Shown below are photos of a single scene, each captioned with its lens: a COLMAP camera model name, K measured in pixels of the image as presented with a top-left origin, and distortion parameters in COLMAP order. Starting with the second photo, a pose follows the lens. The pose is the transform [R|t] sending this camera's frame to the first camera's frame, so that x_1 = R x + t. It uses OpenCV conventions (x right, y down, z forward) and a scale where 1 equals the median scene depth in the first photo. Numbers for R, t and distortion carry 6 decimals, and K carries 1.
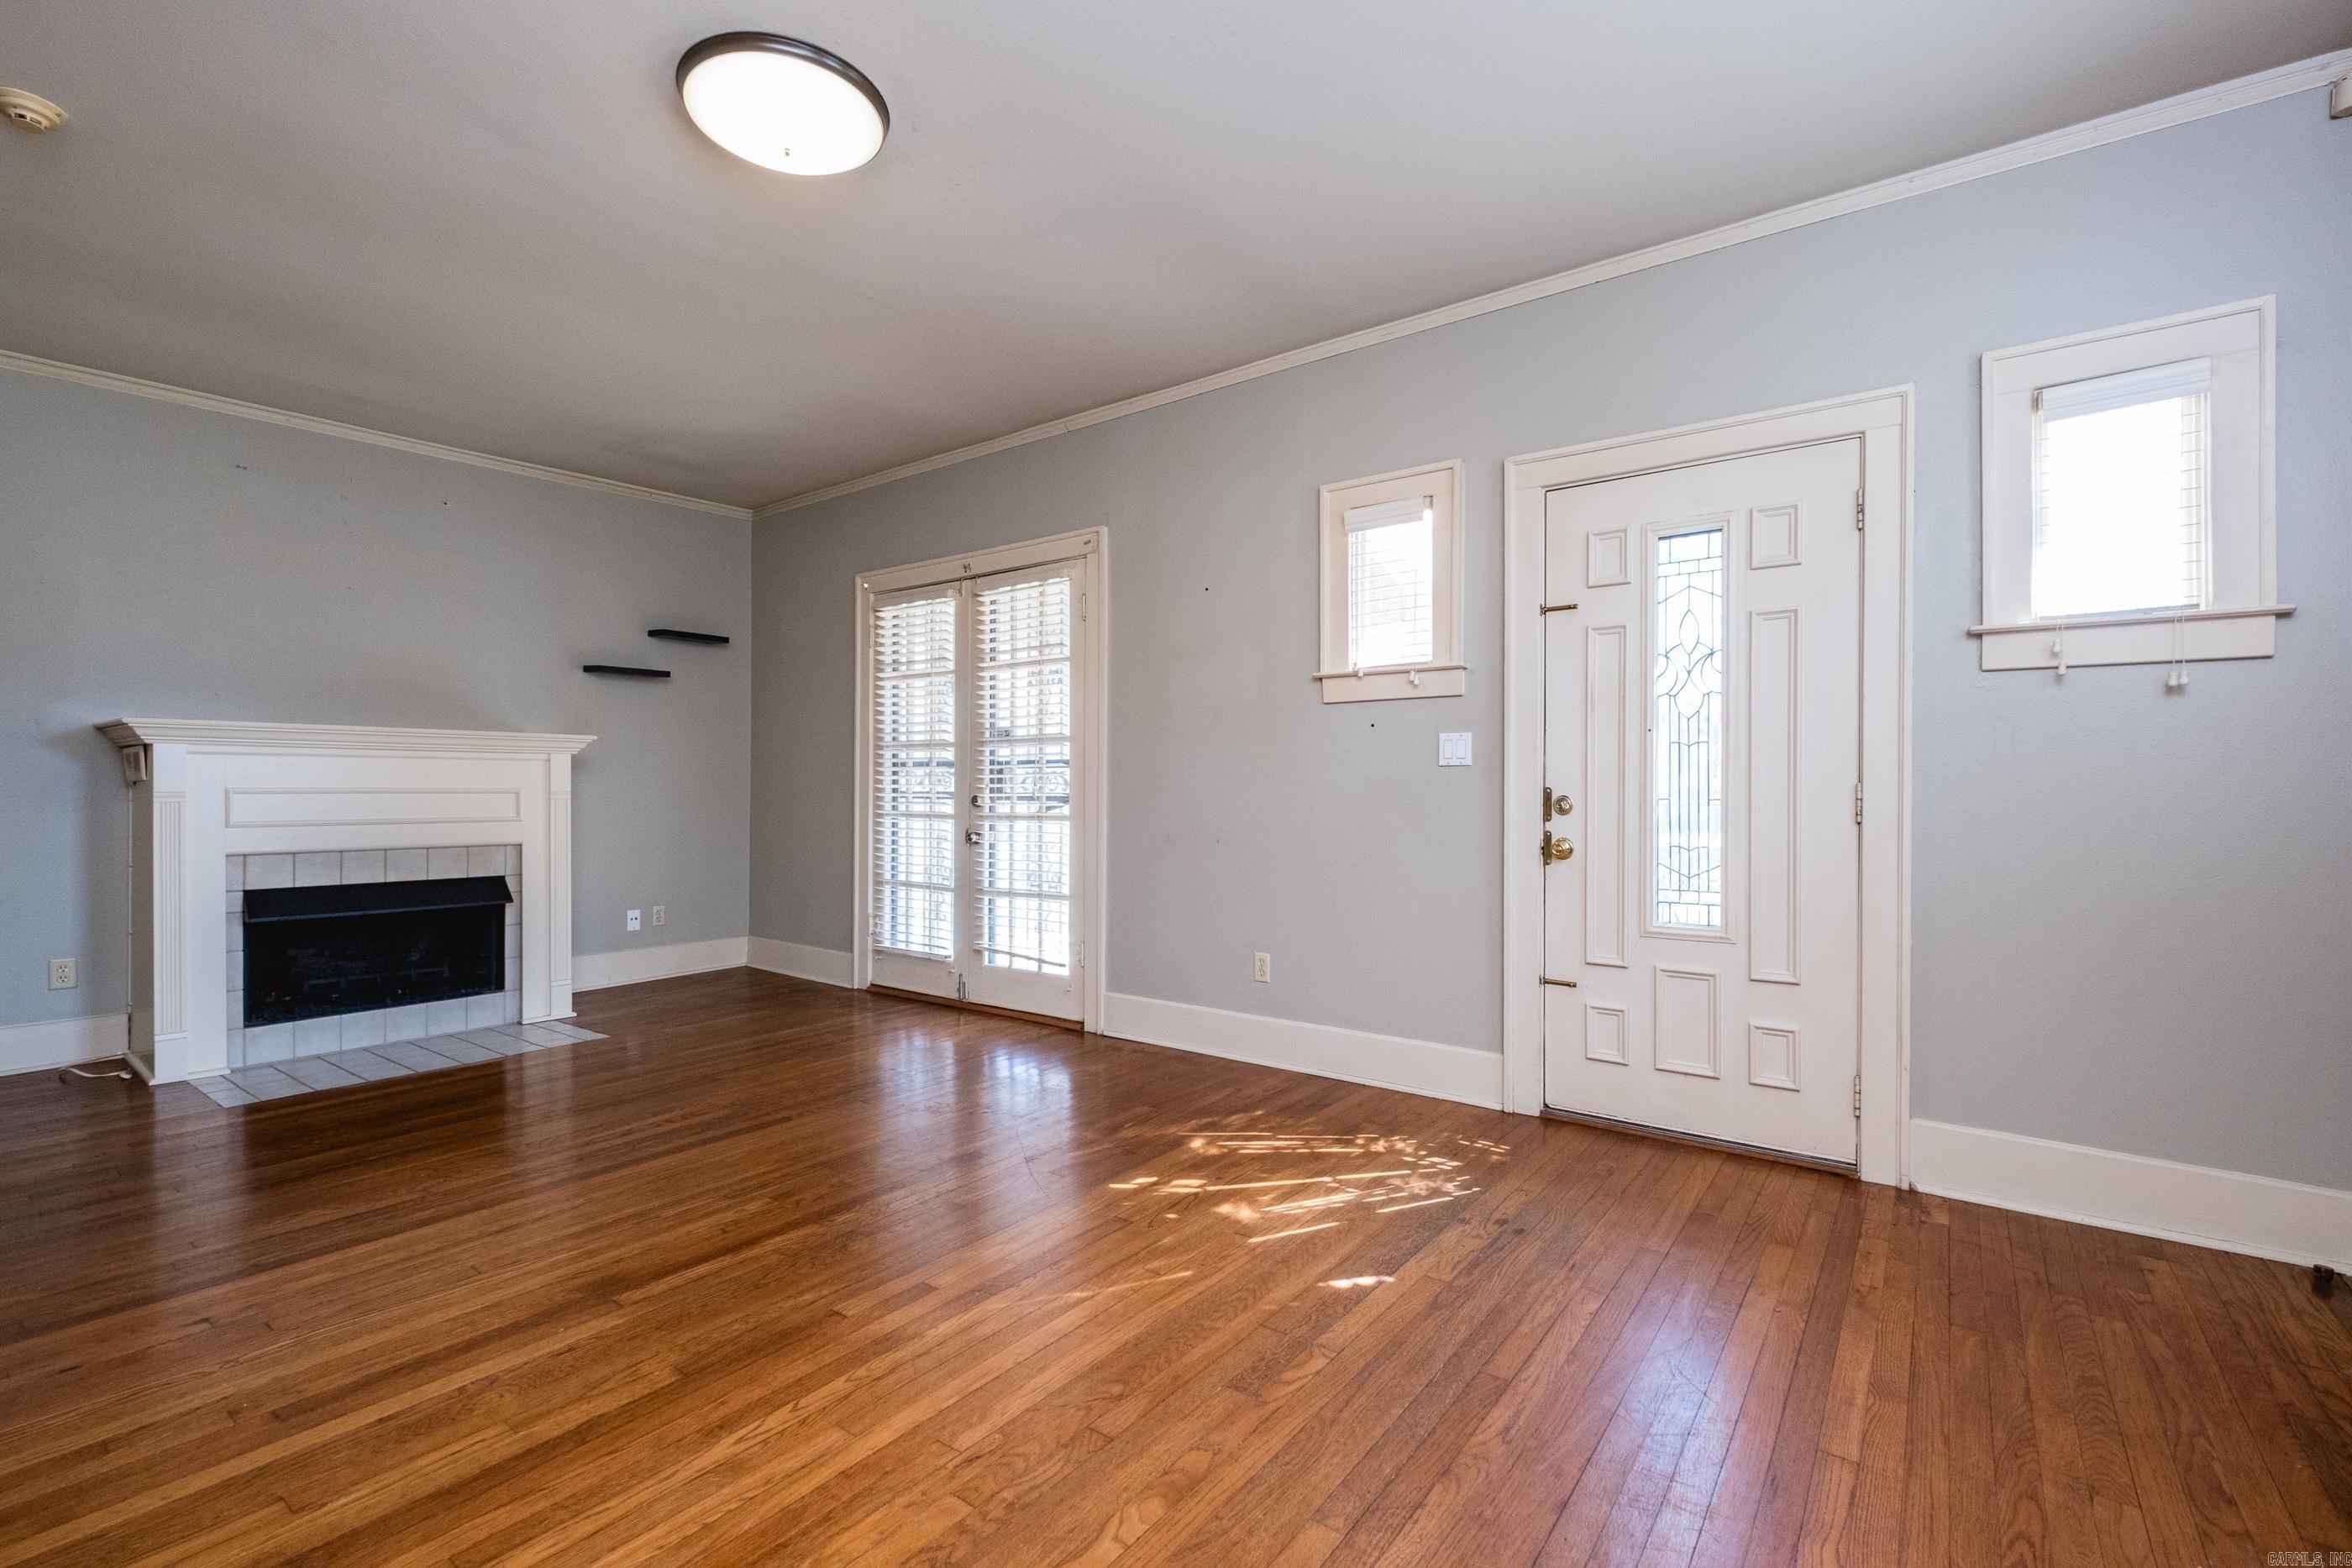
lens RADIAL K [[1025.0, 0, 1171.7], [0, 1025.0, 793.3], [0, 0, 1]] dist [0.002721, -0.003350]
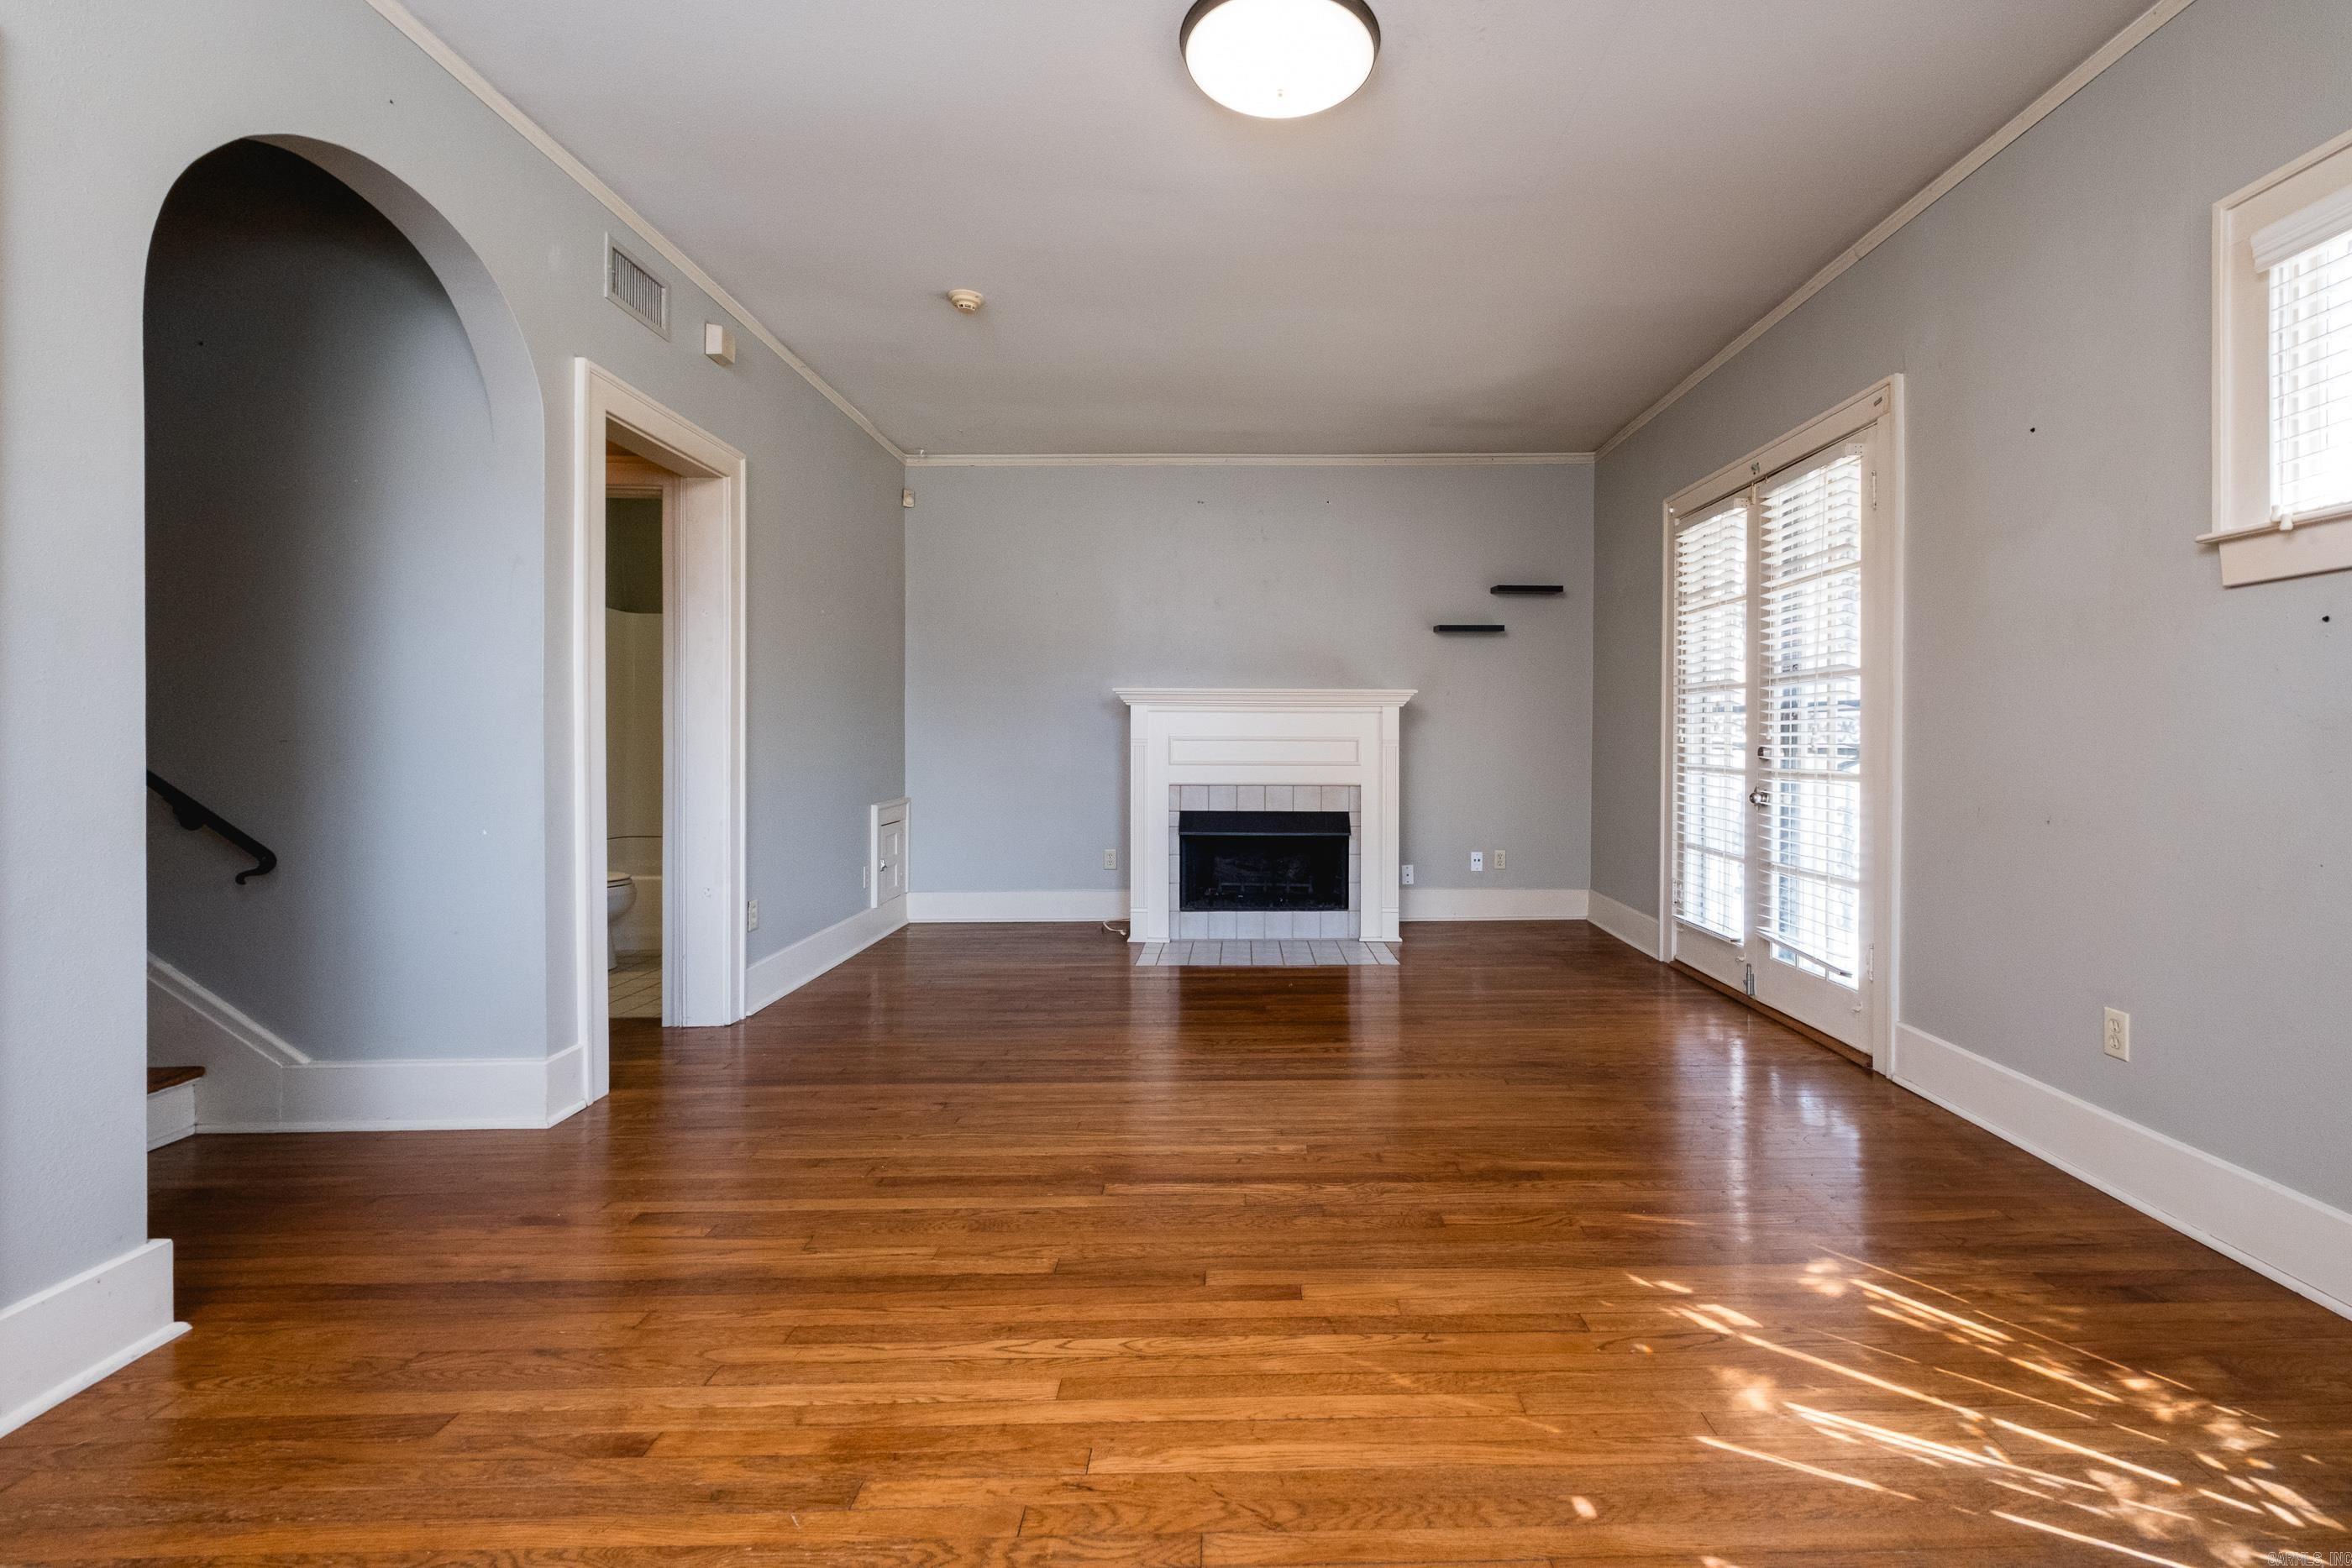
lens RADIAL K [[1025.0, 0, 1267.1], [0, 1025.0, 749.8], [0, 0, 1]] dist [0.002721, -0.003350]
pose [[0.629595, 0.010681, -0.776850, 0.270578], [-0.005719, 0.999942, 0.009114, -0.001147], [0.776903, -0.001296, 0.629619, 0.256122]]
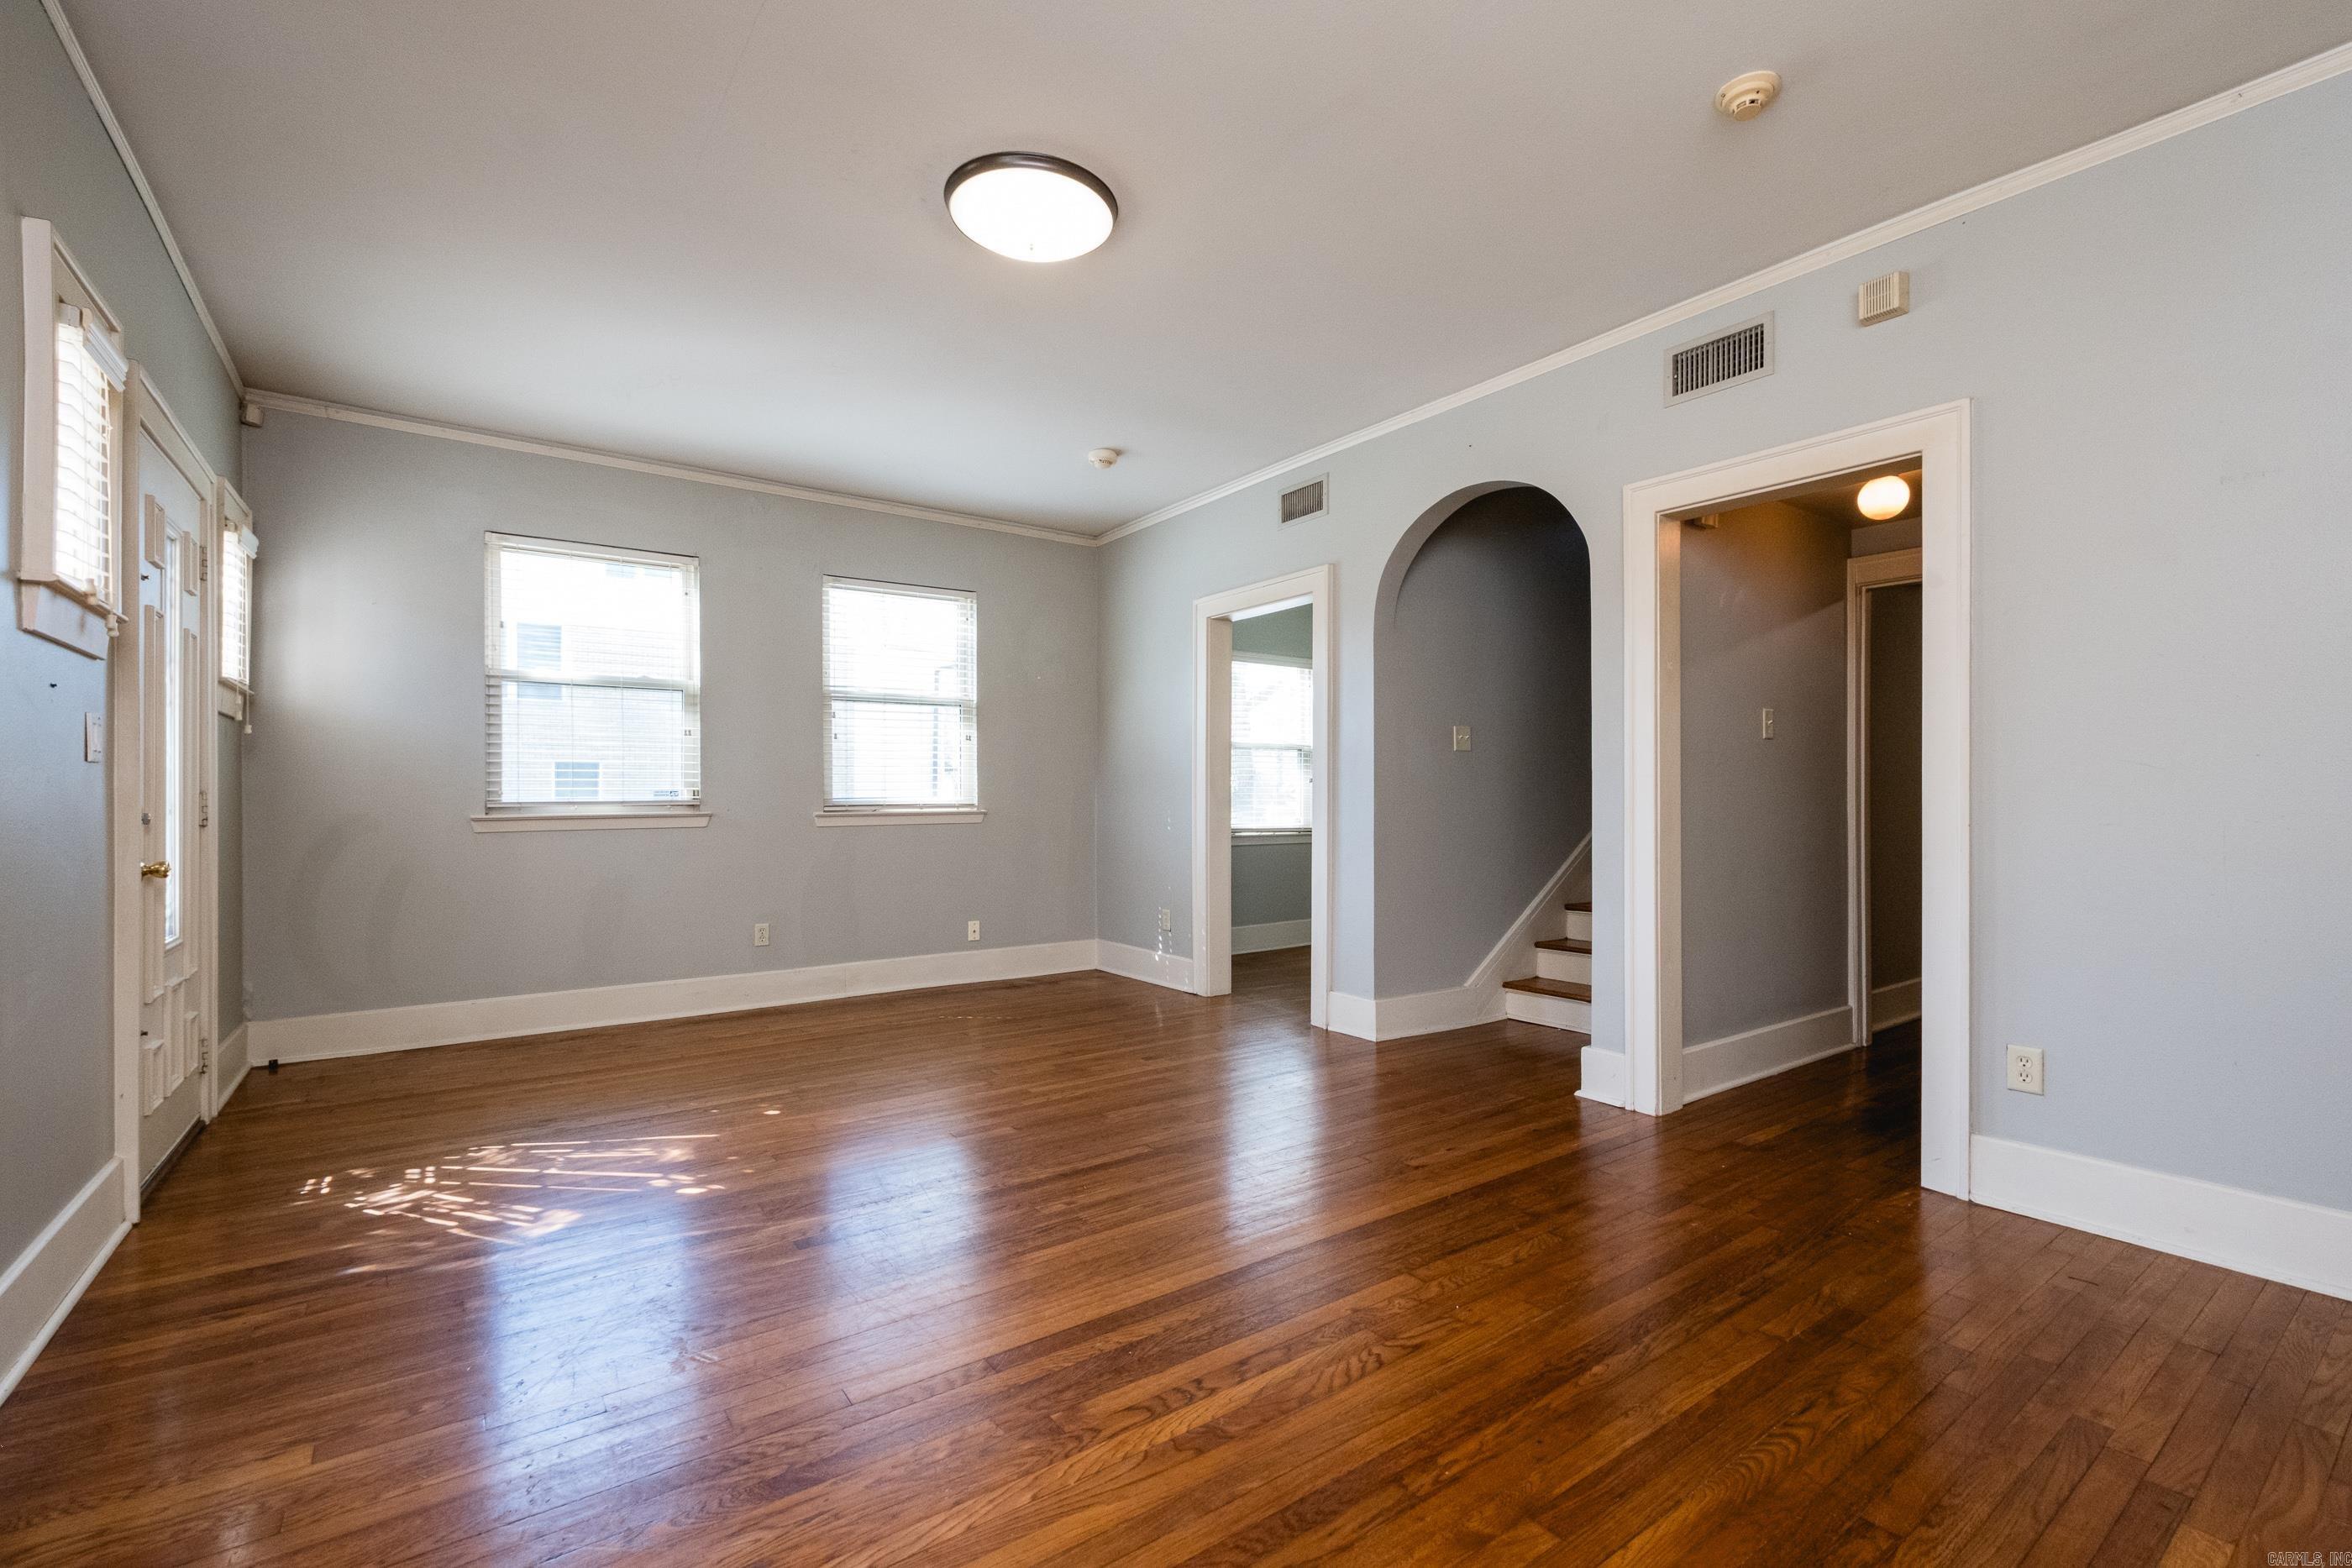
lens RADIAL K [[1025.0, 0, 1192.0], [0, 1025.0, 793.2], [0, 0, 1]] dist [0.002721, -0.003350]
pose [[-0.961398, 0.001791, 0.275157, -0.600081], [0.000481, 0.999988, -0.004826, -0.002640], [-0.275163, -0.004507, -0.961387, 1.432088]]
